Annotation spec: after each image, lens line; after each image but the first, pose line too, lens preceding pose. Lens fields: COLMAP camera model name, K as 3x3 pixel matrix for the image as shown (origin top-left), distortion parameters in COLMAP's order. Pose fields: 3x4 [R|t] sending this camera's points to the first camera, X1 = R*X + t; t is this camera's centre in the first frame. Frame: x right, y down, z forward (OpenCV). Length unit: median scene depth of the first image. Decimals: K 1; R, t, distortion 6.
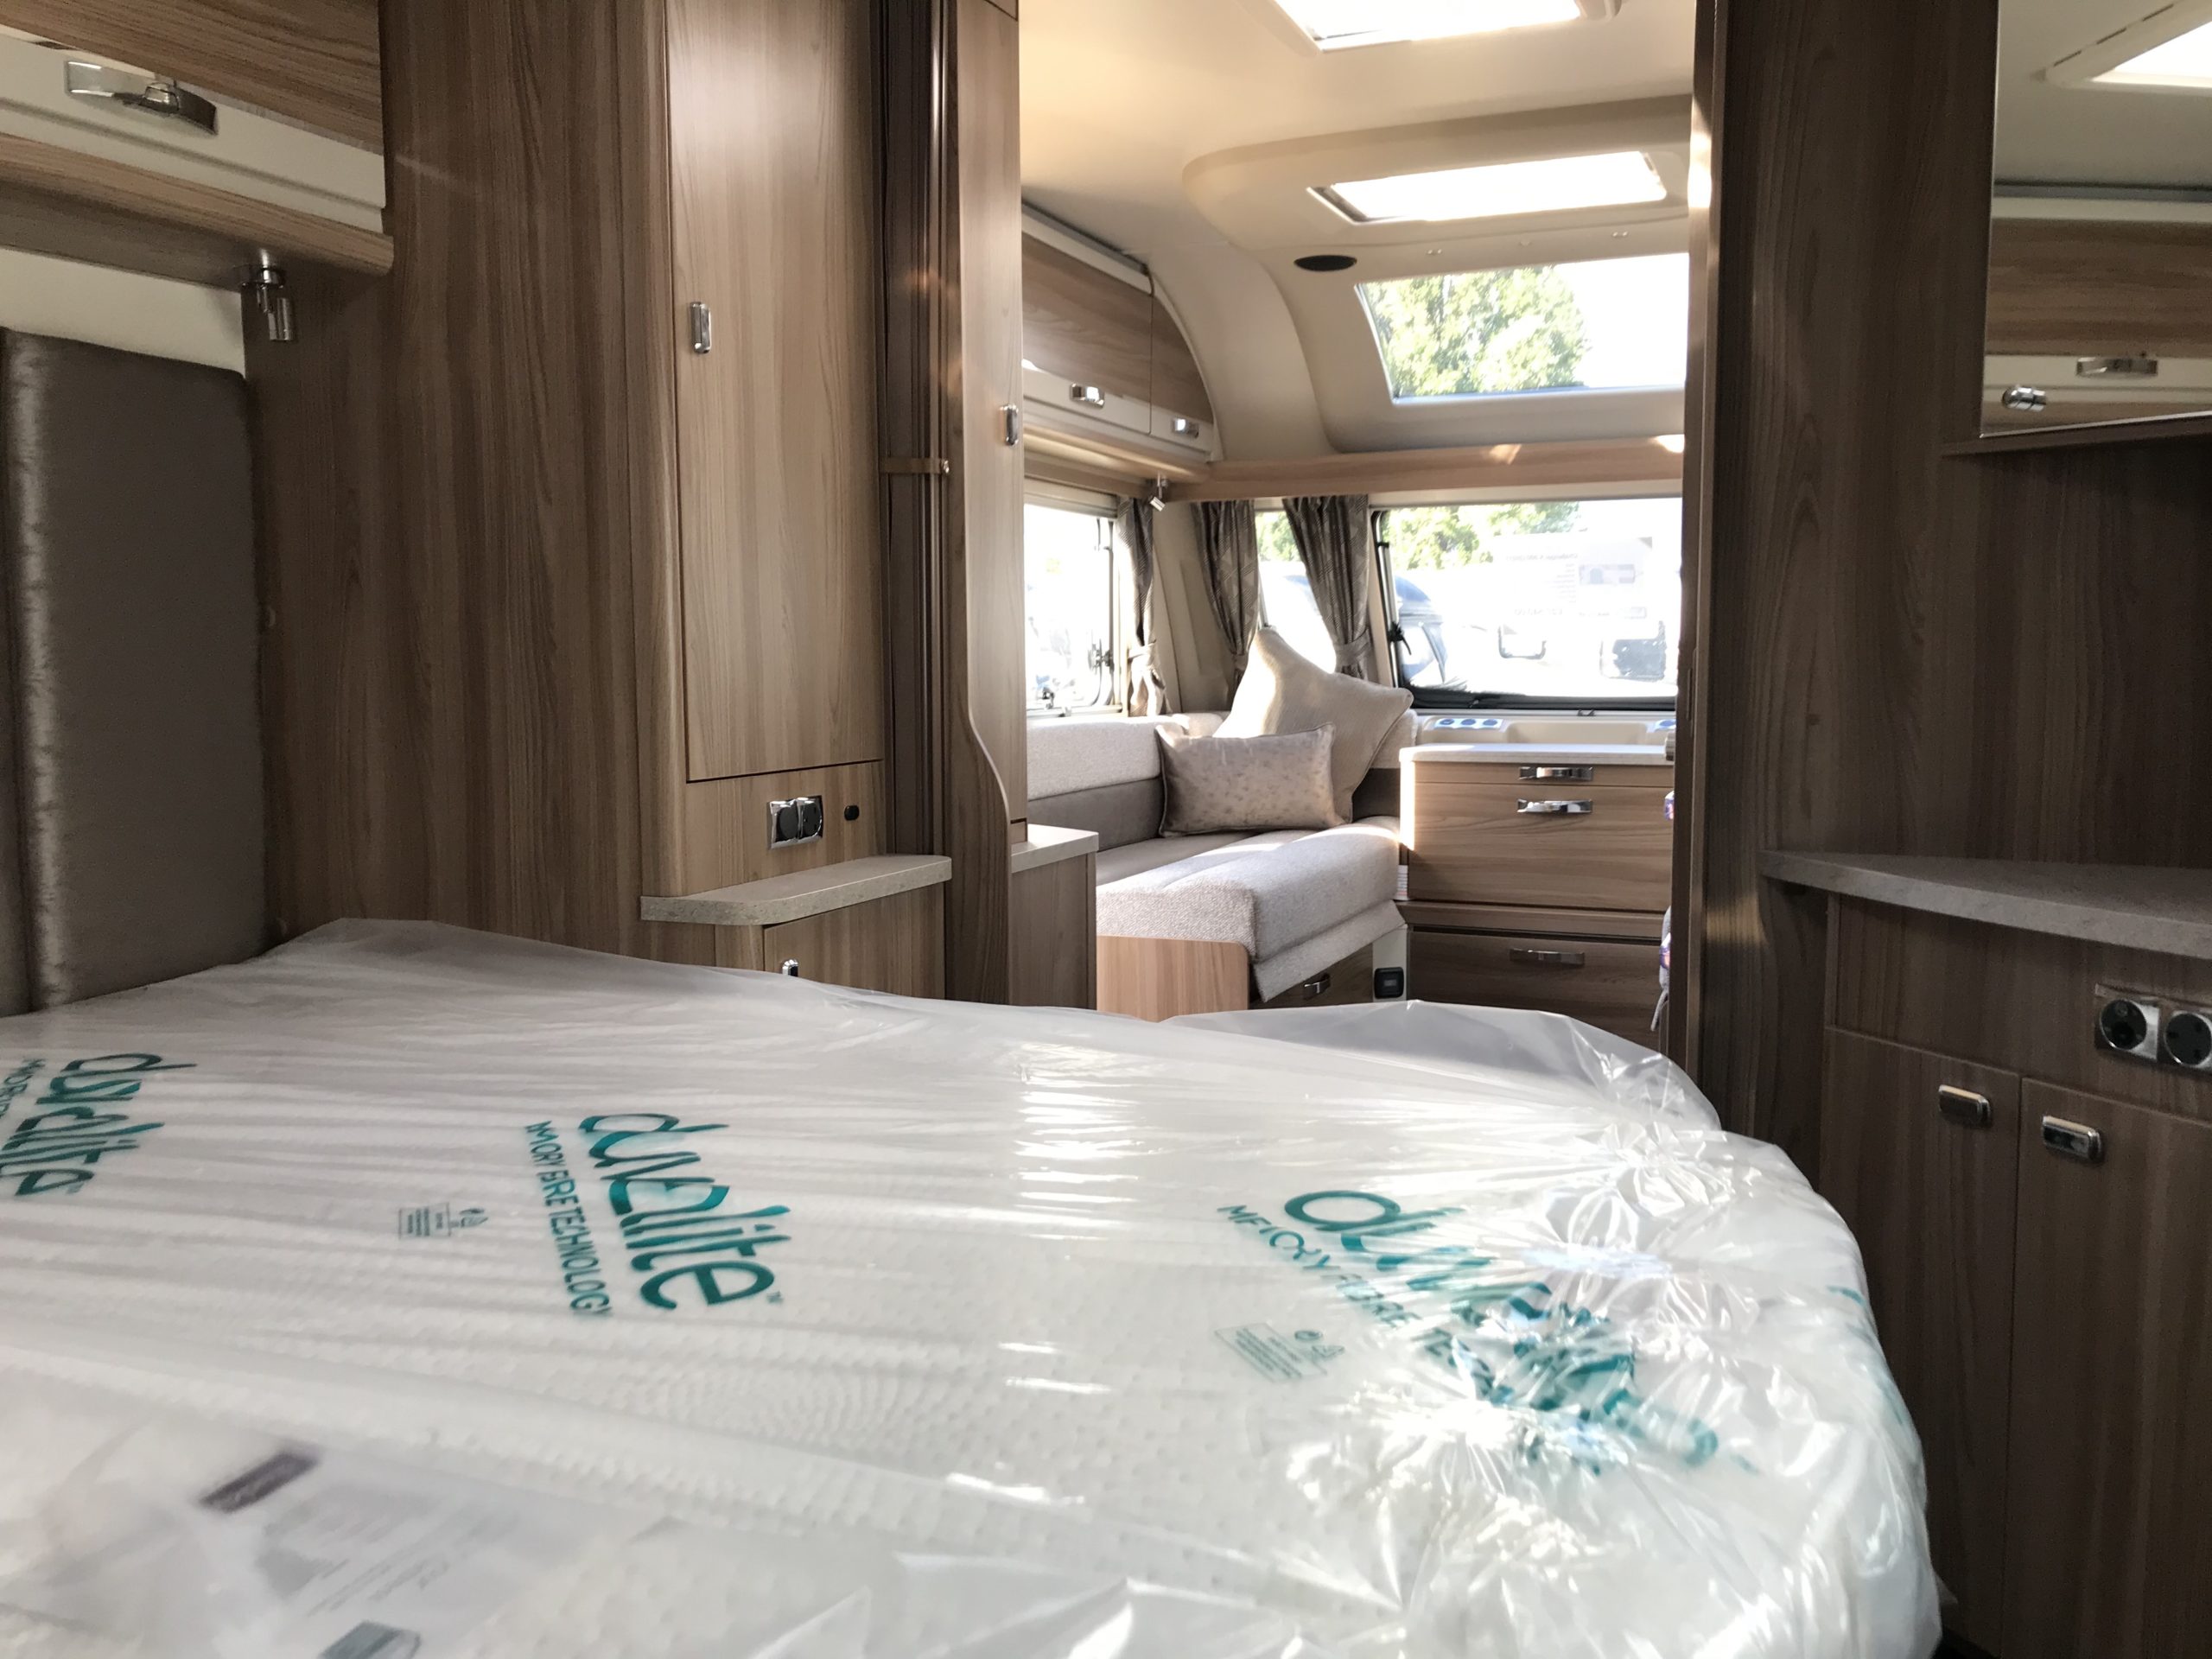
lens RADIAL K [[1845.8, 0, 1063.9], [0, 1845.8, 802.2], [0, 0, 1]] dist [0.056870, -0.065892]
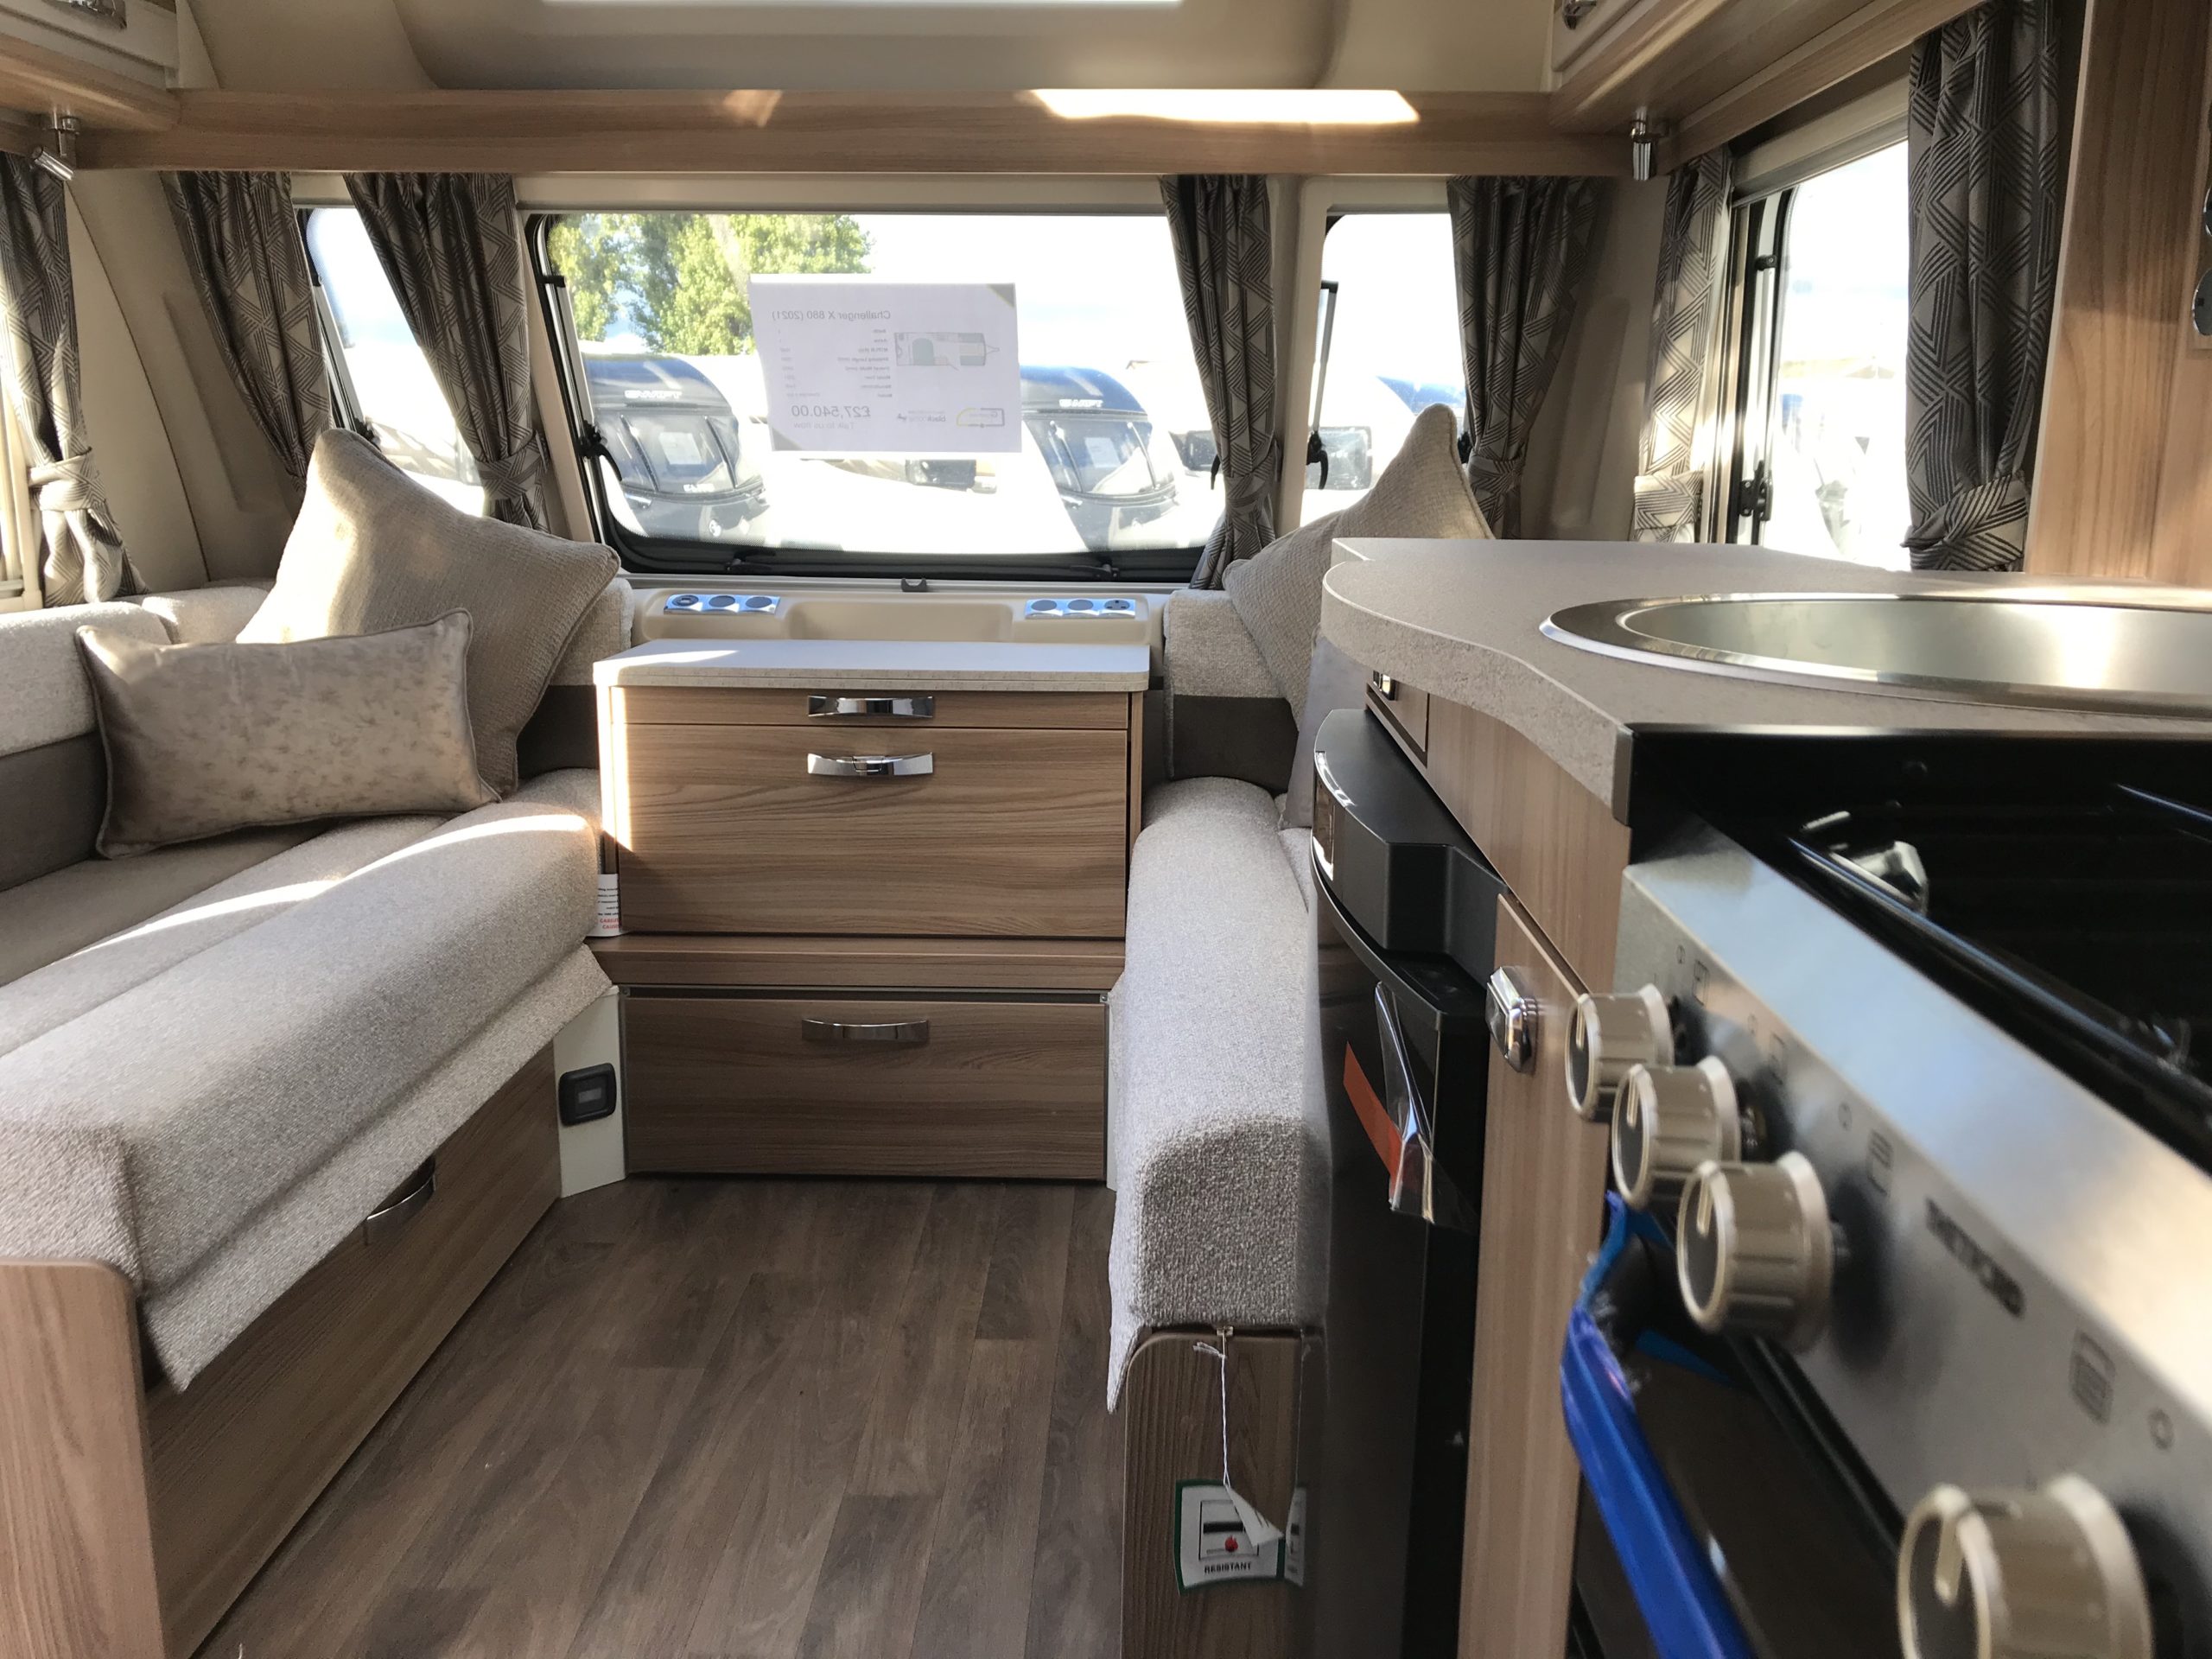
lens RADIAL K [[1845.8, 0, 1083.0], [0, 1845.8, 802.6], [0, 0, 1]] dist [0.056870, -0.065892]
pose [[0.930320, -0.058087, 0.362120, 0.137127], [0.018521, 0.993559, 0.111793, -0.054147], [-0.366281, -0.097296, 0.925403, 0.516256]]
